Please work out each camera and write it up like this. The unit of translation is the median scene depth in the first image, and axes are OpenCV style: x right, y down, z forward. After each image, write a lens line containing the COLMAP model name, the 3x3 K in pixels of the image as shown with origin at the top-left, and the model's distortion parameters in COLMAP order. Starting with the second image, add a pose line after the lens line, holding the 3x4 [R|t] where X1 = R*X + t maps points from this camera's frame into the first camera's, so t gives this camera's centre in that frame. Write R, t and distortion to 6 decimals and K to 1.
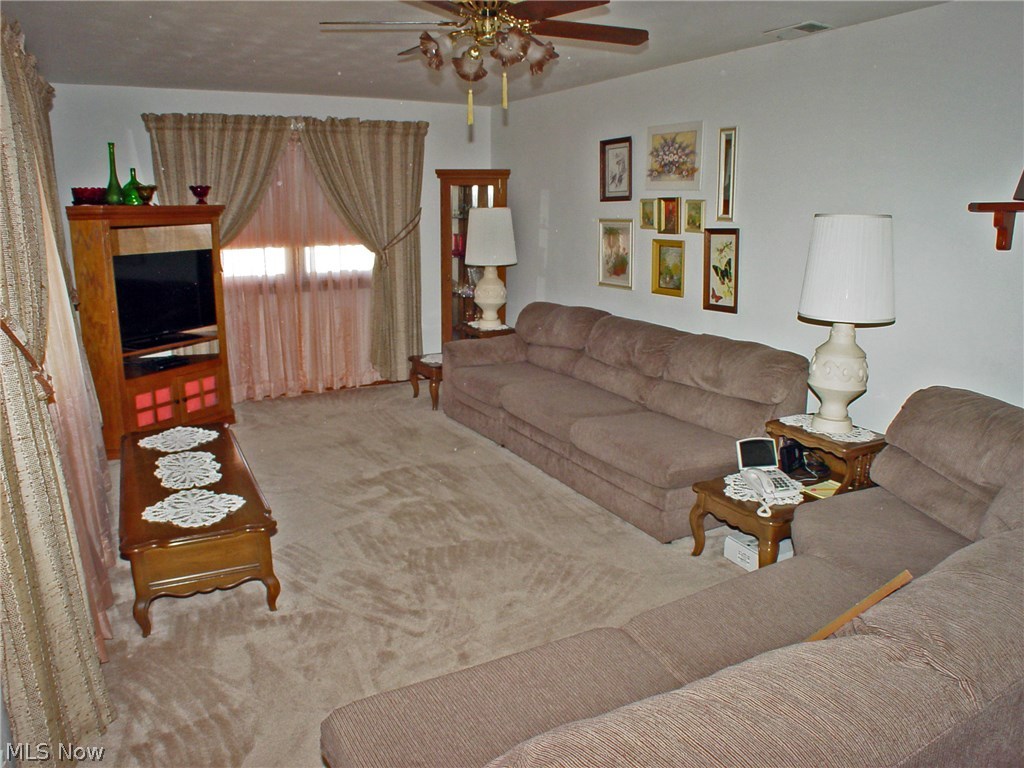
lens RADIAL K [[730.7, 0, 509.4], [0, 730.7, 383.5], [0, 0, 1]] dist [-0.057207, 0.006346]
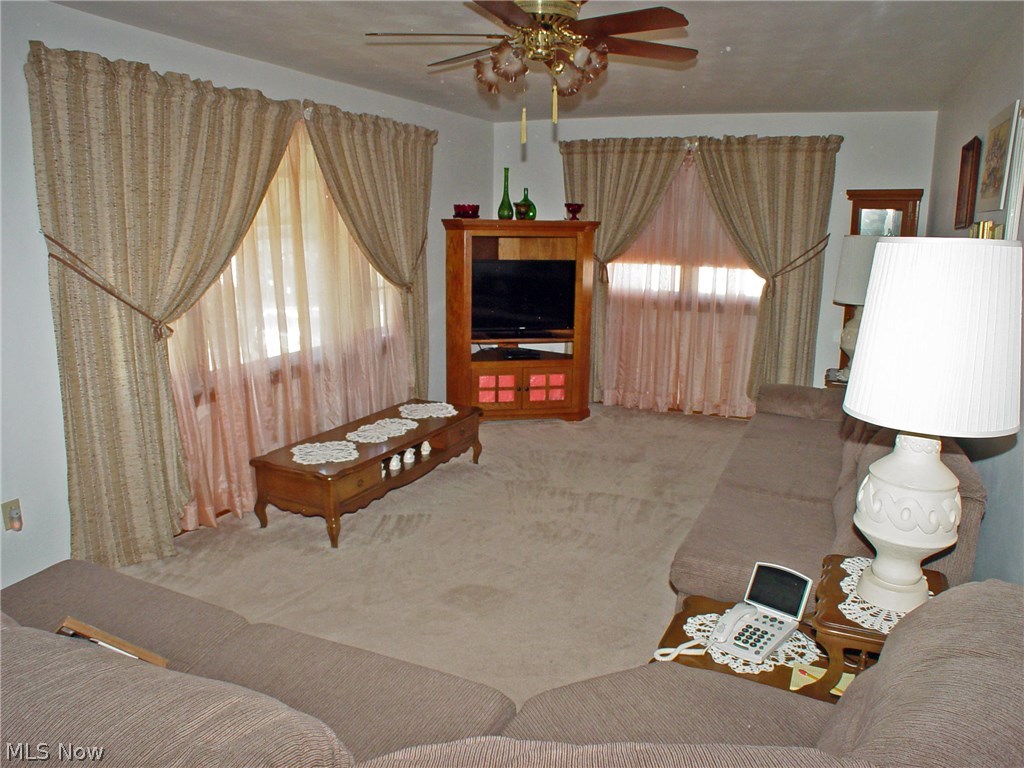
lens RADIAL K [[730.7, 0, 509.6], [0, 730.7, 383.2], [0, 0, 1]] dist [-0.057207, 0.006346]
pose [[0.662130, 0.179108, -0.727671, 0.328760], [-0.201607, 0.977793, 0.057224, -0.041214], [0.721761, 0.108814, 0.683535, 0.165729]]
